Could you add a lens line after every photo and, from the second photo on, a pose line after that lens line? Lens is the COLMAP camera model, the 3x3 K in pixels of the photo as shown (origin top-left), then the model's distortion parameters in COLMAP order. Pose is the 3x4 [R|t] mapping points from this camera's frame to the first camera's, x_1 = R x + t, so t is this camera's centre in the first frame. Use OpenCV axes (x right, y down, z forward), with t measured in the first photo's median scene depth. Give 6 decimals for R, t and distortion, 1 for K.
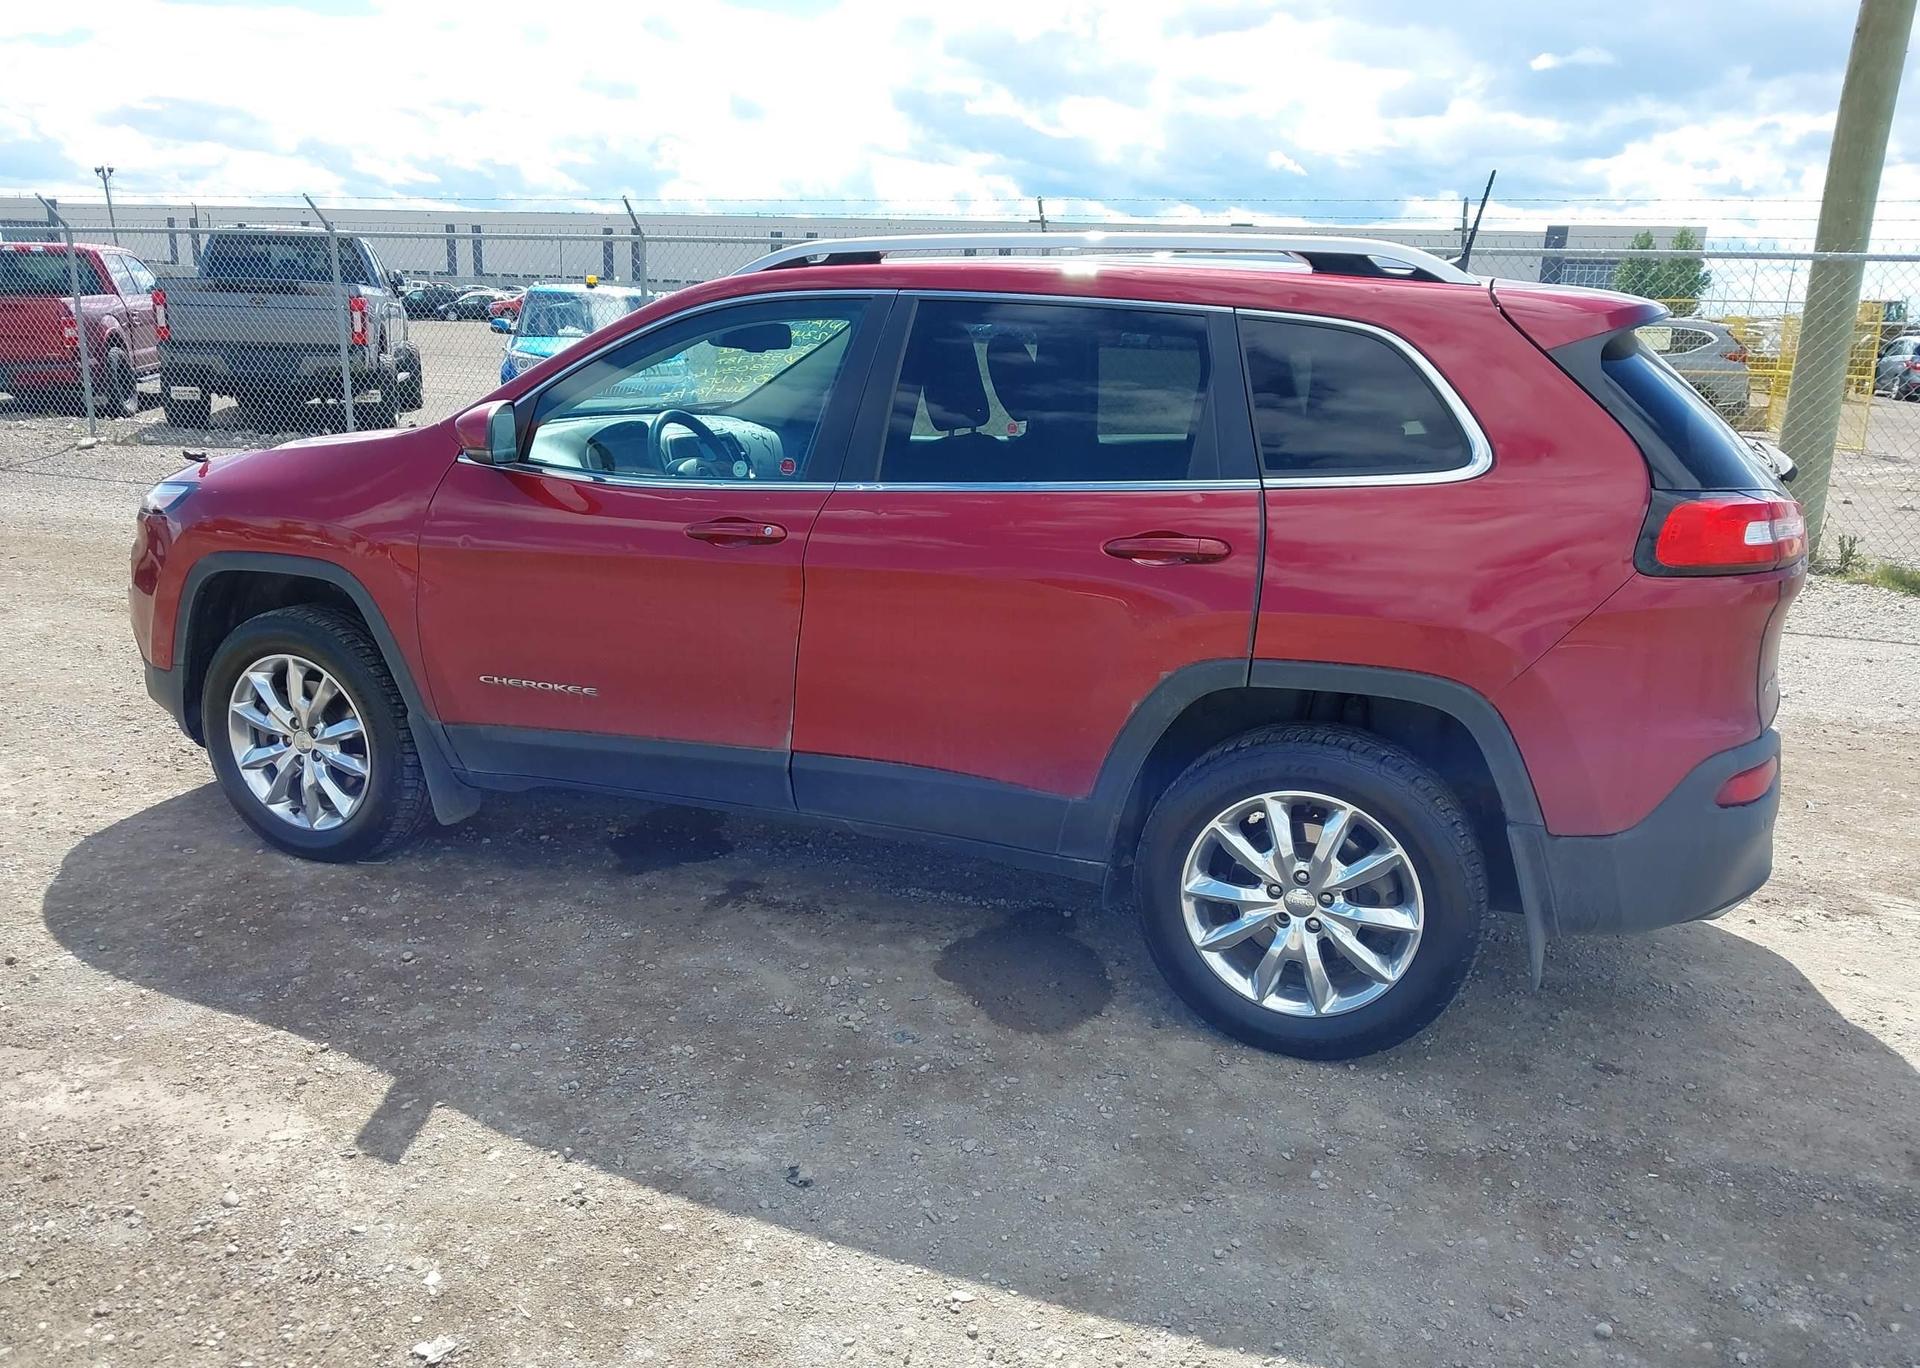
lens RADIAL K [[1564.2, 0, 952.4], [0, 1564.2, 690.0], [0, 0, 1]] dist [0.008839, -0.005668]
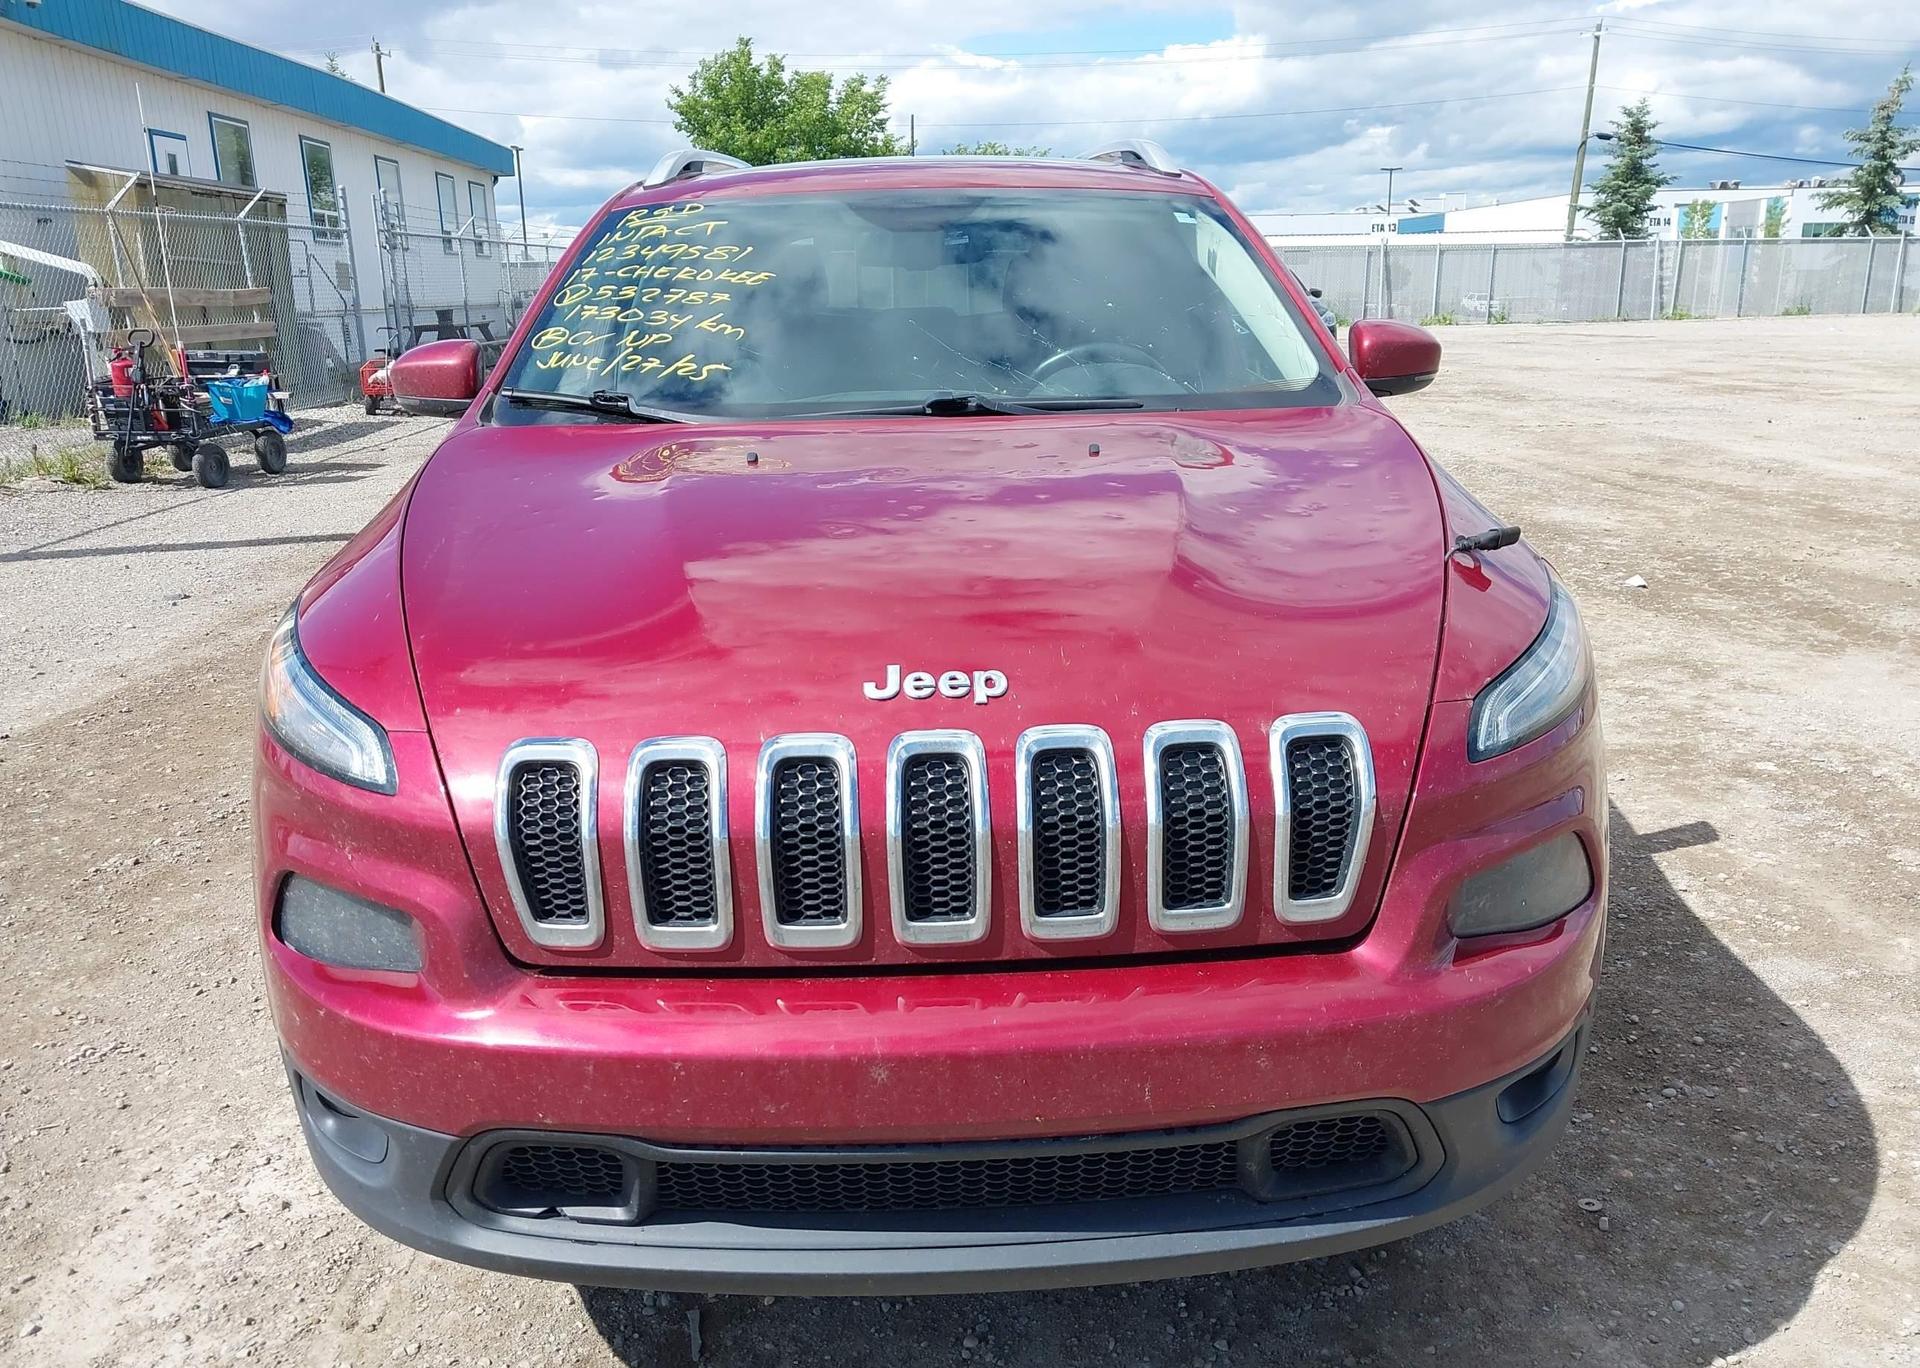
lens RADIAL K [[1564.2, 0, 972.5], [0, 1564.2, 694.7], [0, 0, 1]] dist [0.008839, -0.005668]
pose [[-0.431807, -0.253593, 0.865583, -1.070310], [0.220771, 0.900756, 0.374032, -0.400157], [-0.874530, 0.352605, -0.332966, 1.702562]]
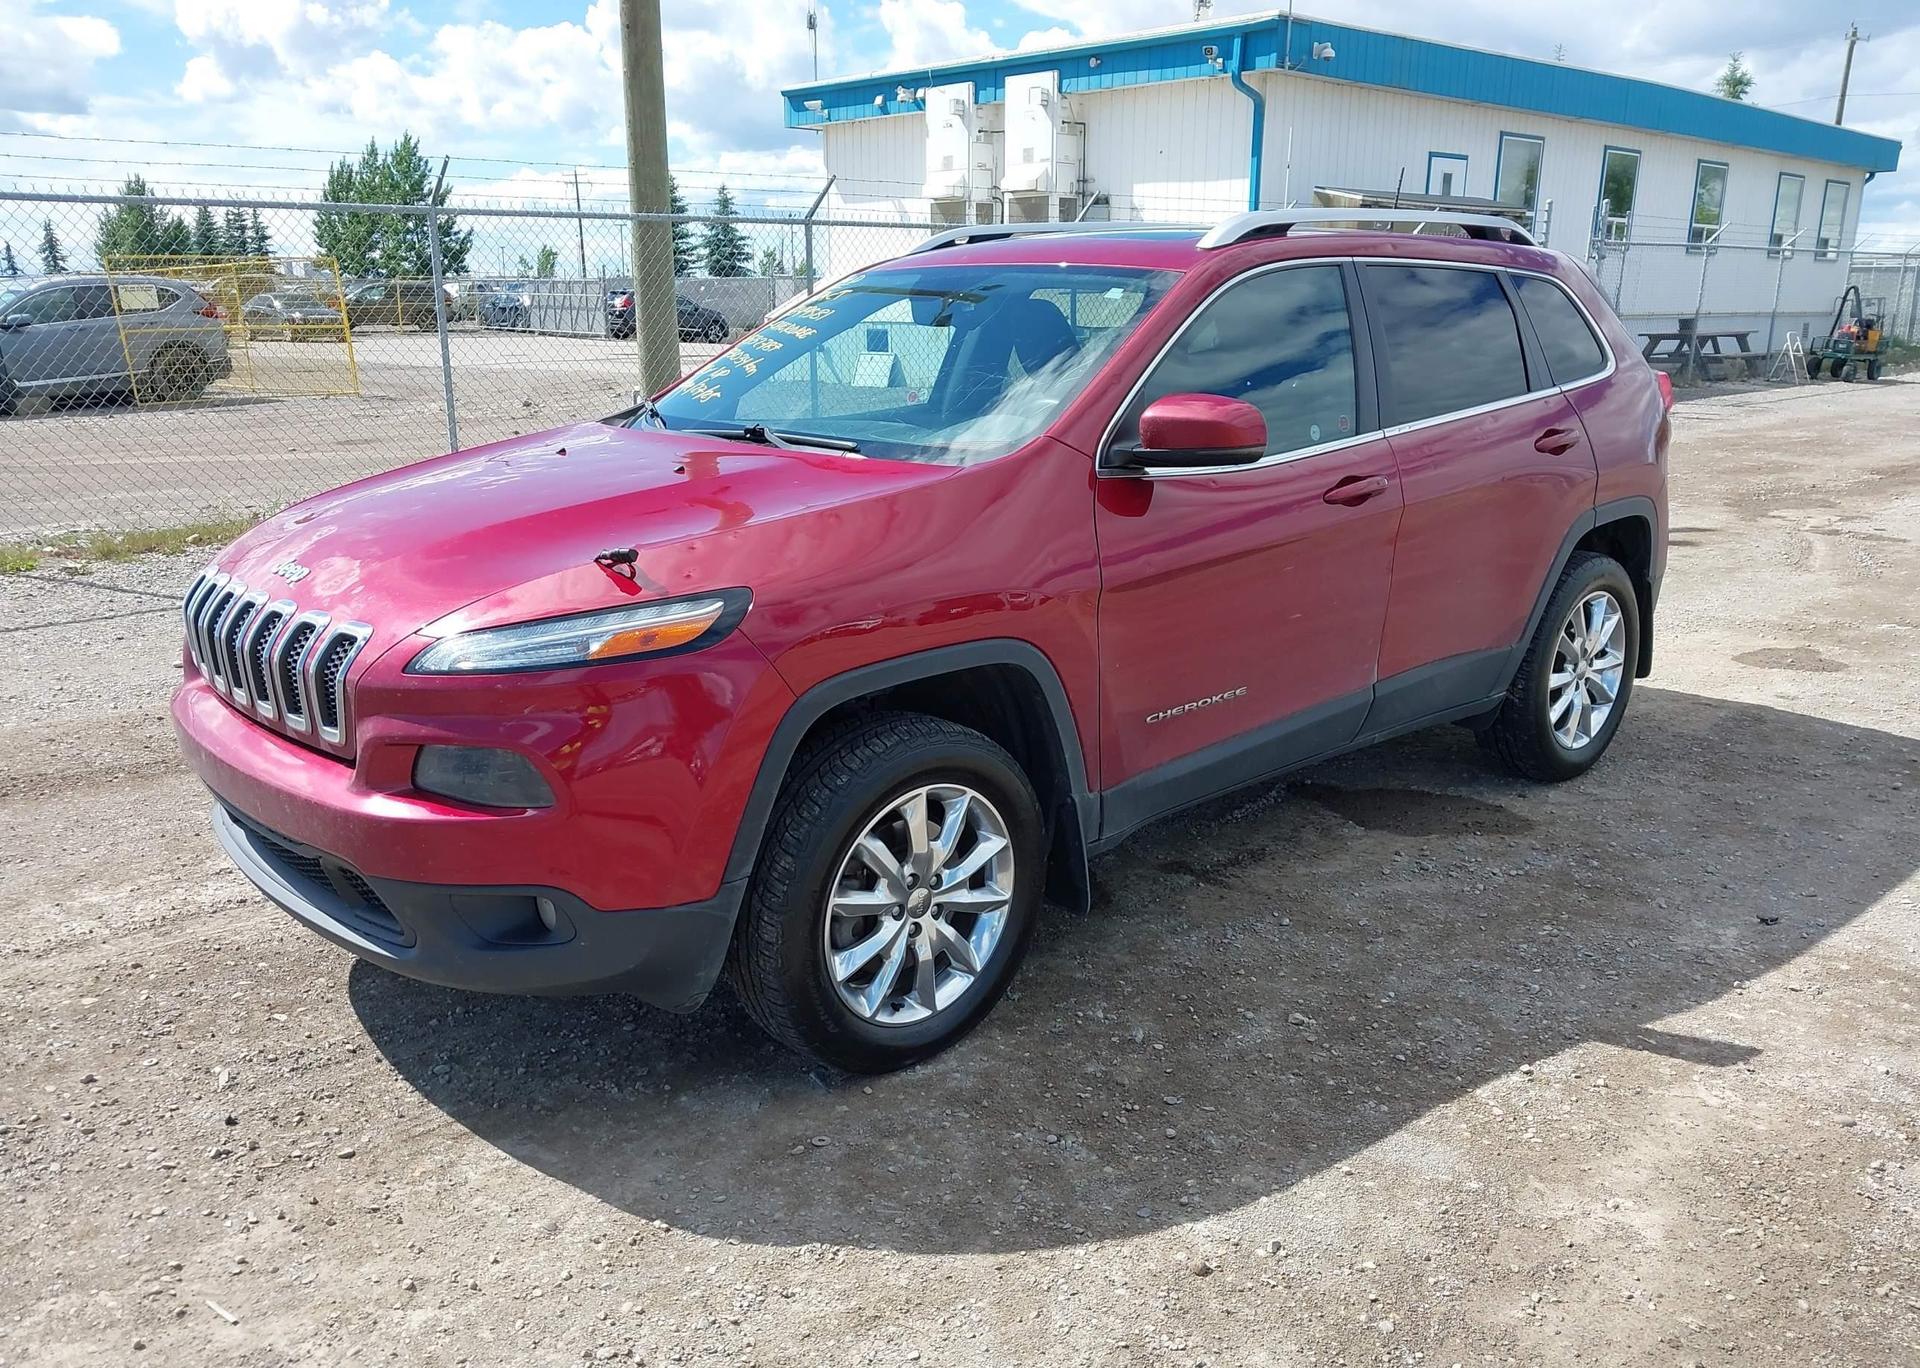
lens RADIAL K [[1564.2, 0, 972.9], [0, 1564.2, 687.4], [0, 0, 1]] dist [0.008839, -0.005668]
pose [[0.413332, -0.255538, 0.873989, -1.274412], [0.231500, 0.957768, 0.170551, -0.226129], [-0.880661, 0.131834, 0.455033, 0.811803]]
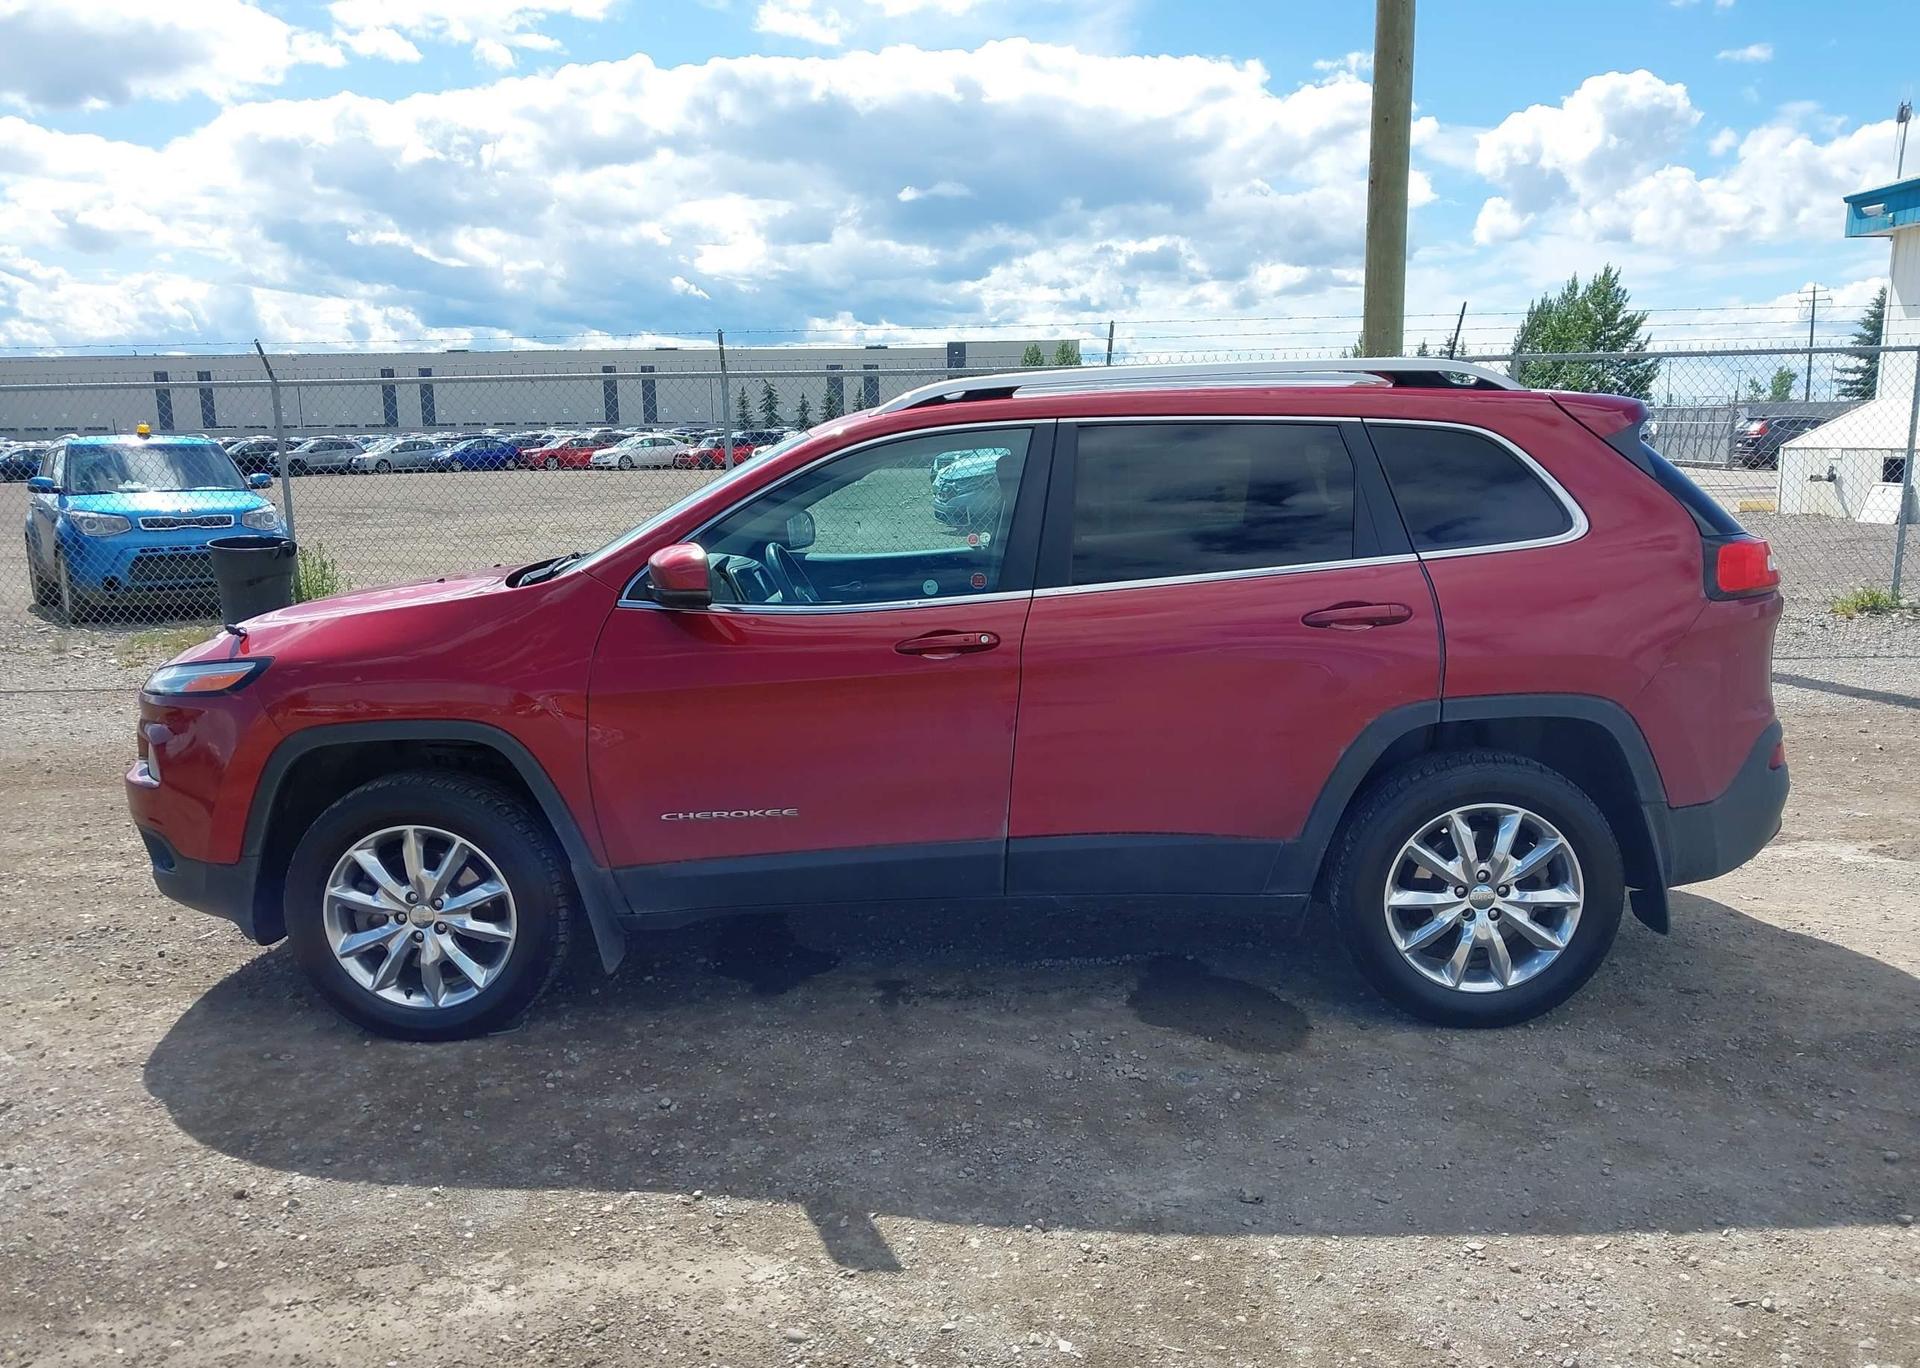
lens RADIAL K [[1564.2, 0, 957.9], [0, 1564.2, 685.5], [0, 0, 1]] dist [0.008839, -0.005668]
pose [[0.931048, -0.106162, 0.349113, -0.543889], [0.132454, 0.989811, -0.052249, -0.015865], [-0.340009, 0.094888, 0.935623, -0.008356]]
